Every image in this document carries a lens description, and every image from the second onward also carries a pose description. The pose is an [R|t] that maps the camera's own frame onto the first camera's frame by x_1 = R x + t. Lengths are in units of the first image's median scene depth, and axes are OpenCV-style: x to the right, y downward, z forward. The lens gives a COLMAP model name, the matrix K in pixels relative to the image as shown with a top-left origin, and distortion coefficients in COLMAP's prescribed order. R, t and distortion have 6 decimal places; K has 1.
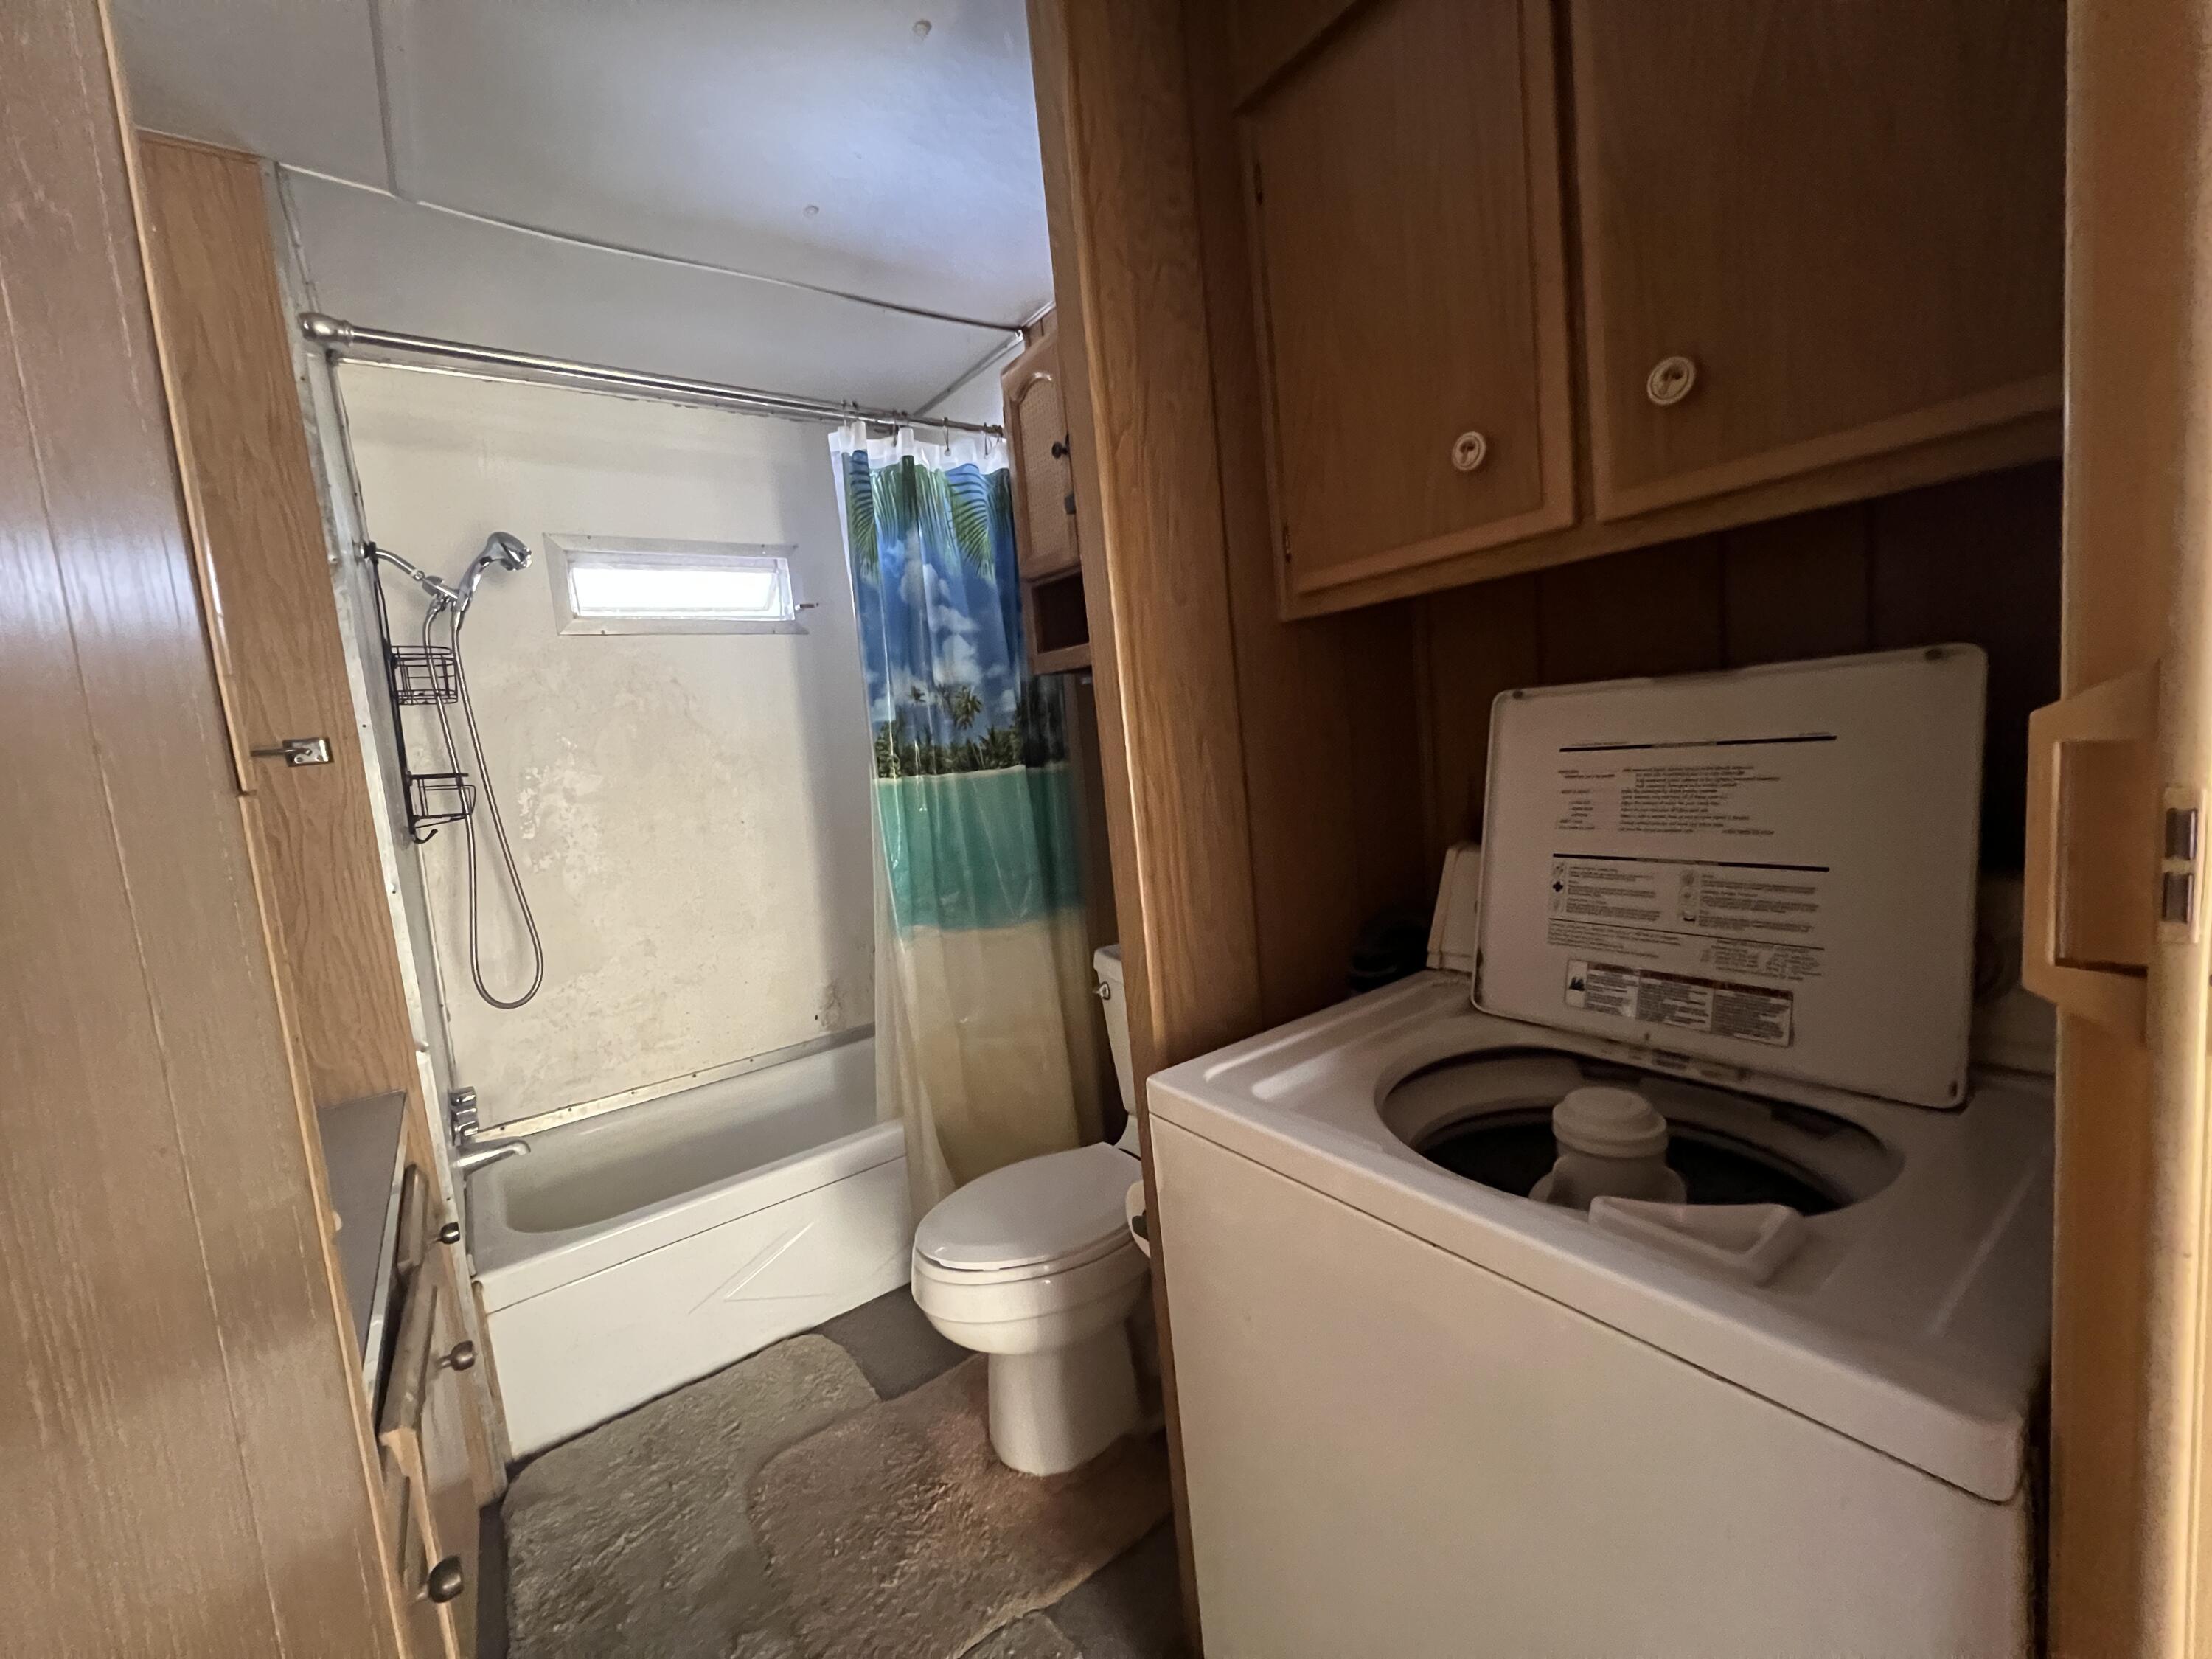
lens RADIAL K [[894.4, 0, 1105.4], [0, 894.4, 826.8], [0, 0, 1]] dist [-0.000225, -0.000074]
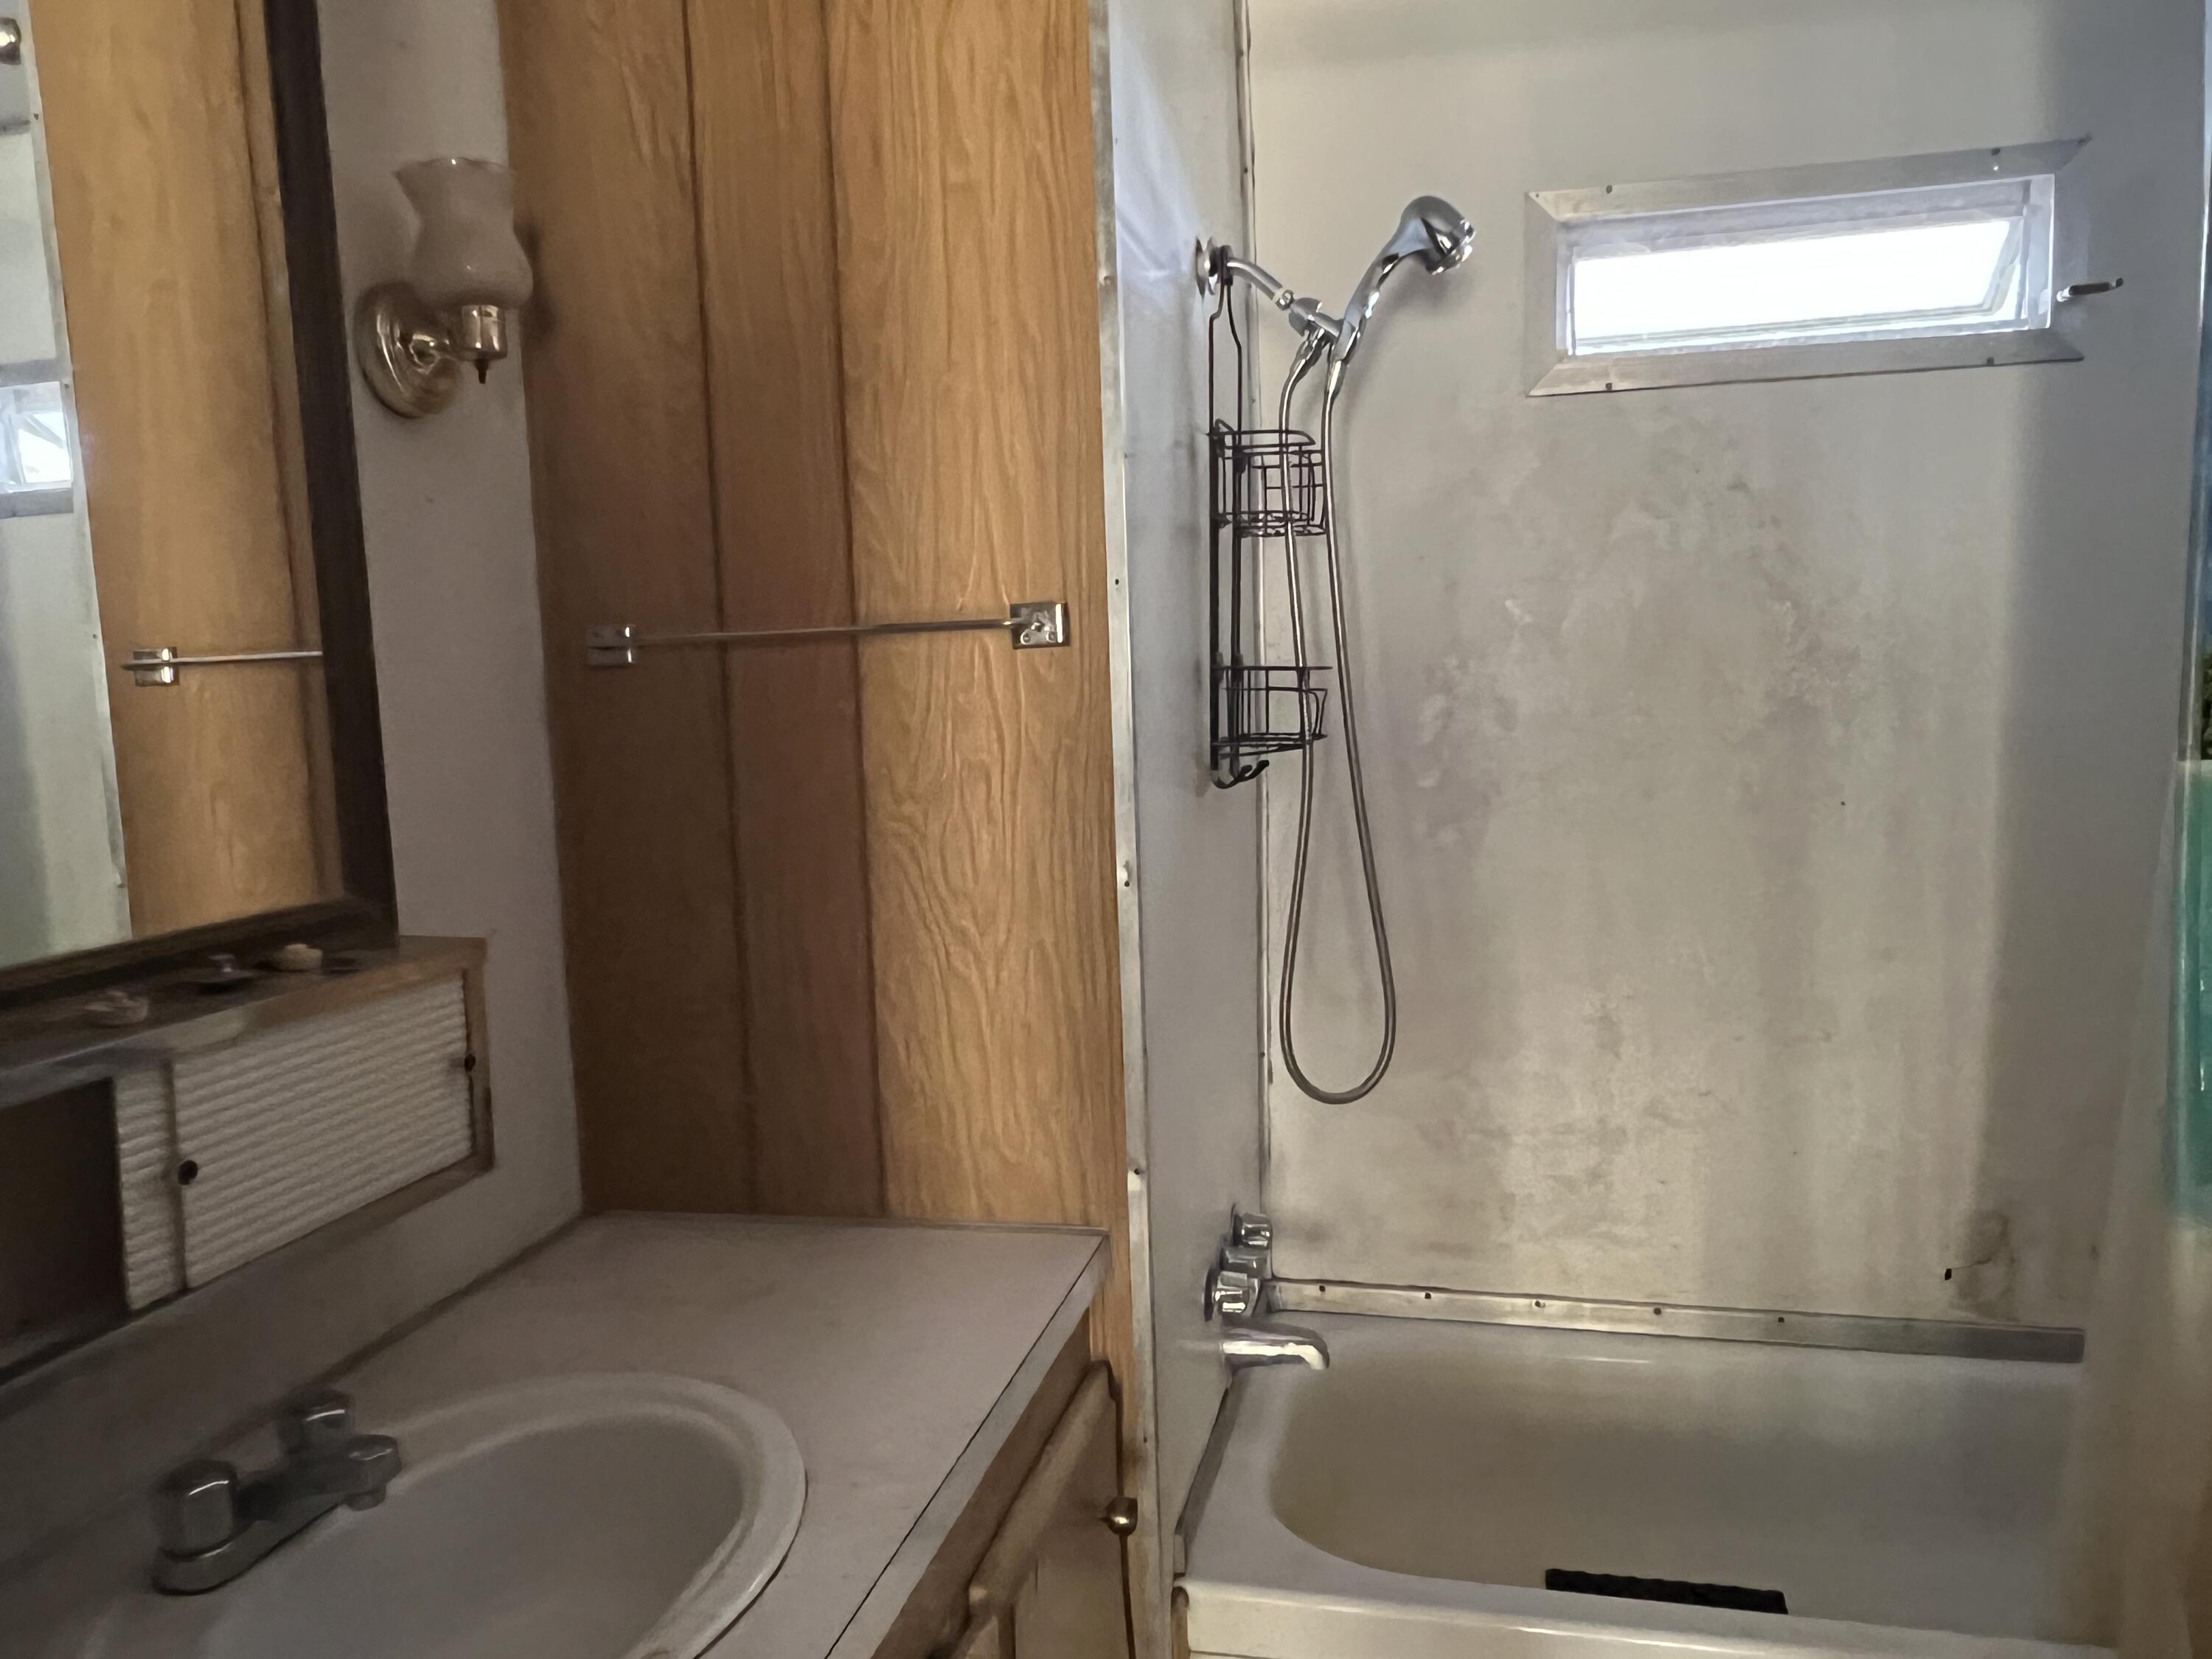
lens RADIAL K [[1569.9, 0, 1107.4], [0, 1569.9, 836.6], [0, 0, 1]] dist [-0.004813, -0.001321]
pose [[0.631329, 0.155491, -0.759767, -0.054262], [-0.105447, 0.987806, 0.114540, -0.052037], [0.768313, 0.007803, 0.640027, 0.288633]]
